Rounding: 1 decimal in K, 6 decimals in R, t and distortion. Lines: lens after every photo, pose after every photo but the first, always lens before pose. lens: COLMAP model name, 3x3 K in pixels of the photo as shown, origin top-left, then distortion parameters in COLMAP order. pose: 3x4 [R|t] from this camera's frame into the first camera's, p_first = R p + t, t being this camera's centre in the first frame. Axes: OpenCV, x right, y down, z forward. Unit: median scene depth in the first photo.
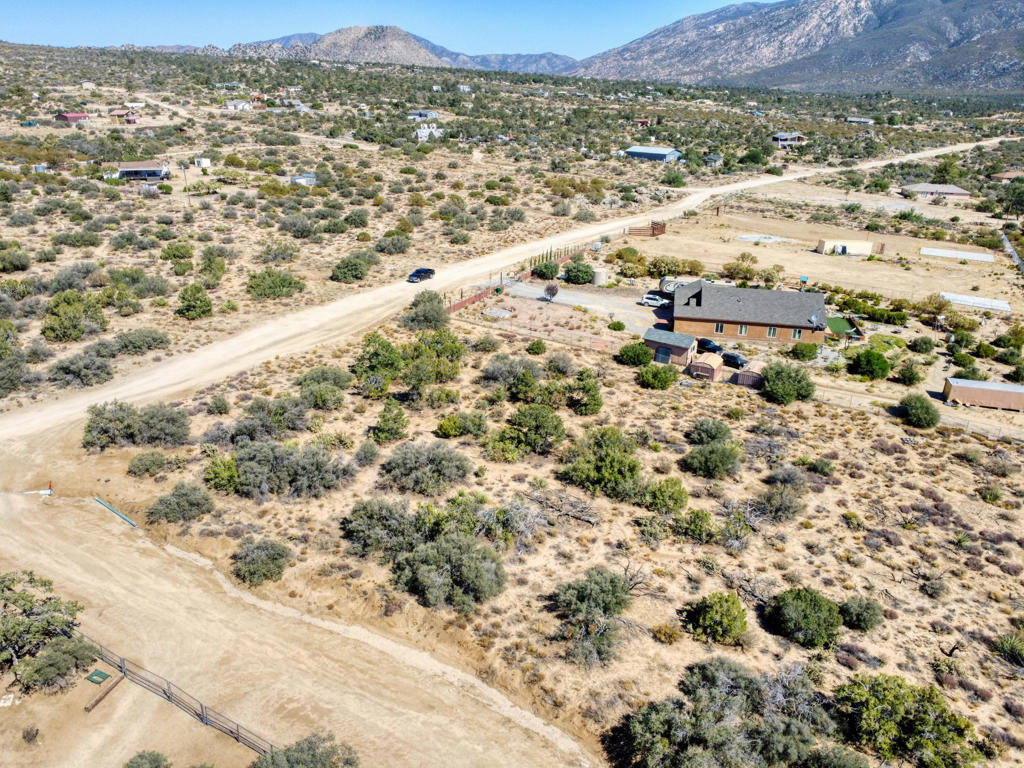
lens RADIAL K [[746.2, 0, 513.0], [0, 746.2, 379.1], [0, 0, 1]] dist [-0.033188, 0.004172]
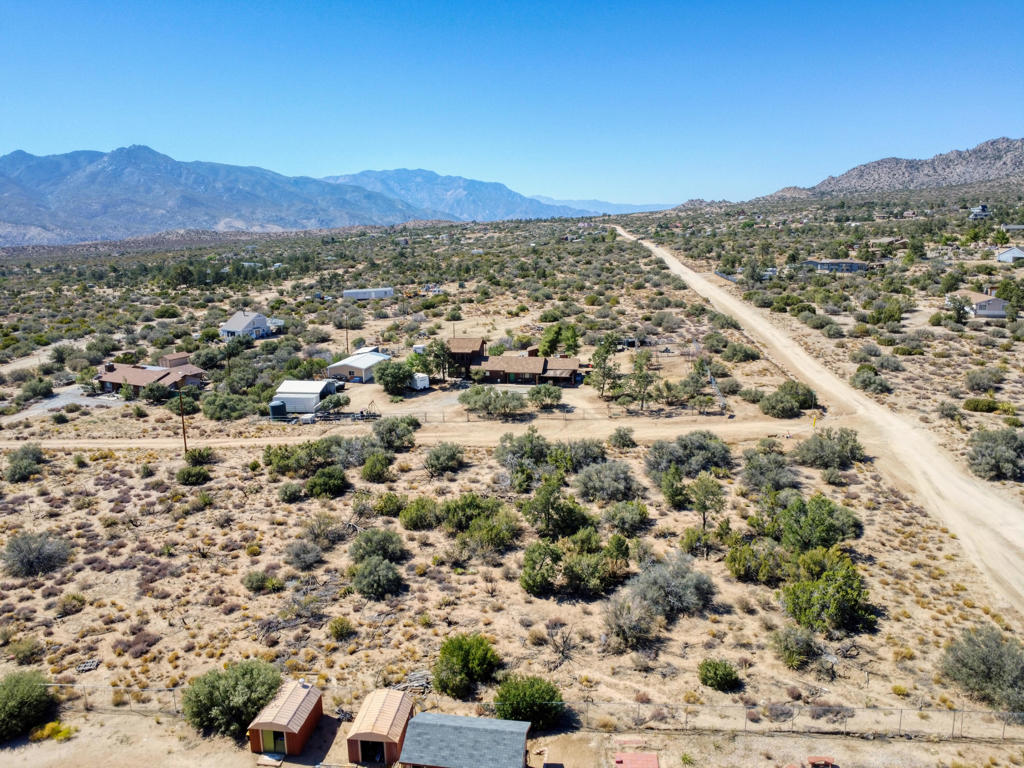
lens RADIAL K [[746.2, 0, 513.7], [0, 746.2, 380.5], [0, 0, 1]] dist [-0.033188, 0.004172]
pose [[-0.920806, 0.075000, -0.382741, 0.520665], [-0.150776, 0.836590, 0.526673, -0.697571], [0.359698, 0.542672, -0.759029, 1.906833]]
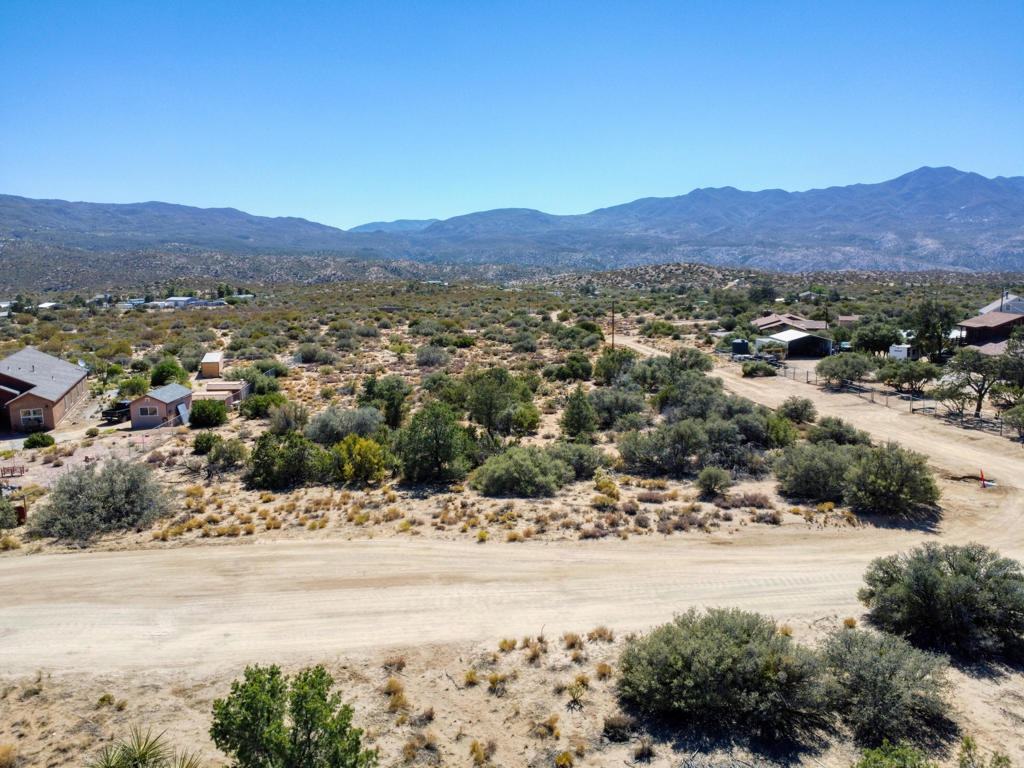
lens RADIAL K [[746.2, 0, 512.5], [0, 746.2, 382.5], [0, 0, 1]] dist [-0.033188, 0.004172]
pose [[-0.547008, -0.155523, 0.822554, -0.958950], [0.311098, 0.874454, 0.372220, -0.375013], [-0.777175, 0.459502, -0.429951, 1.634908]]
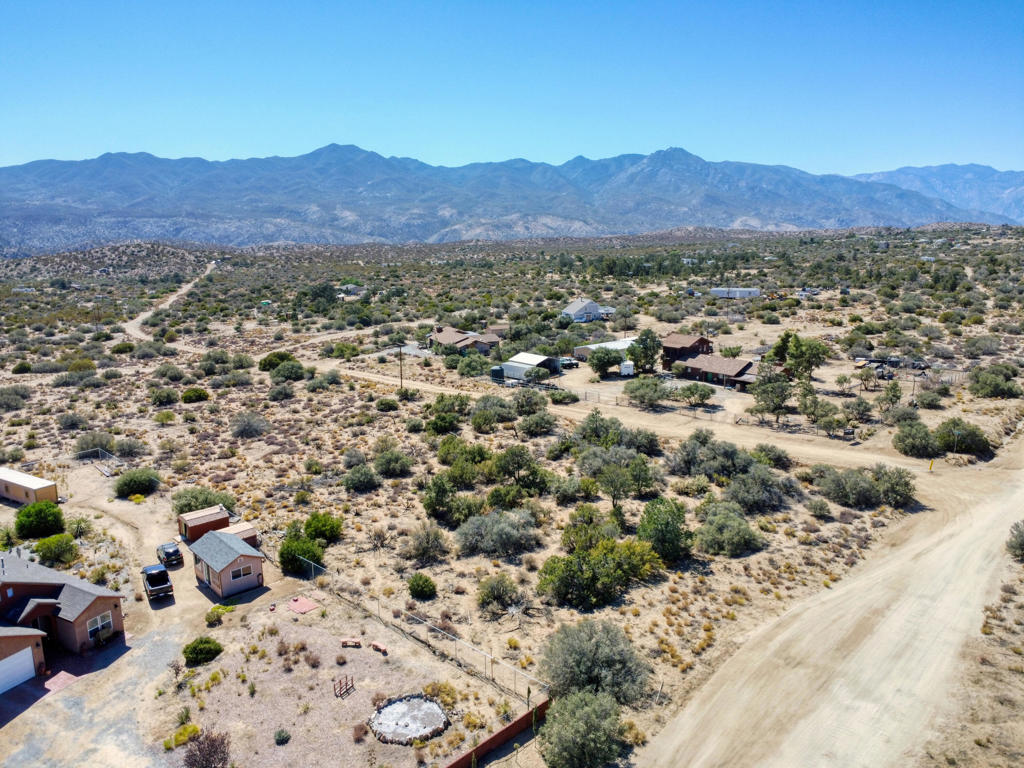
lens RADIAL K [[746.2, 0, 511.9], [0, 746.2, 384.2], [0, 0, 1]] dist [-0.033188, 0.004172]
pose [[-0.965501, -0.073261, 0.249883, -0.287308], [0.080948, 0.827626, 0.555412, -0.813989], [-0.247500, 0.556478, -0.793143, 2.157998]]
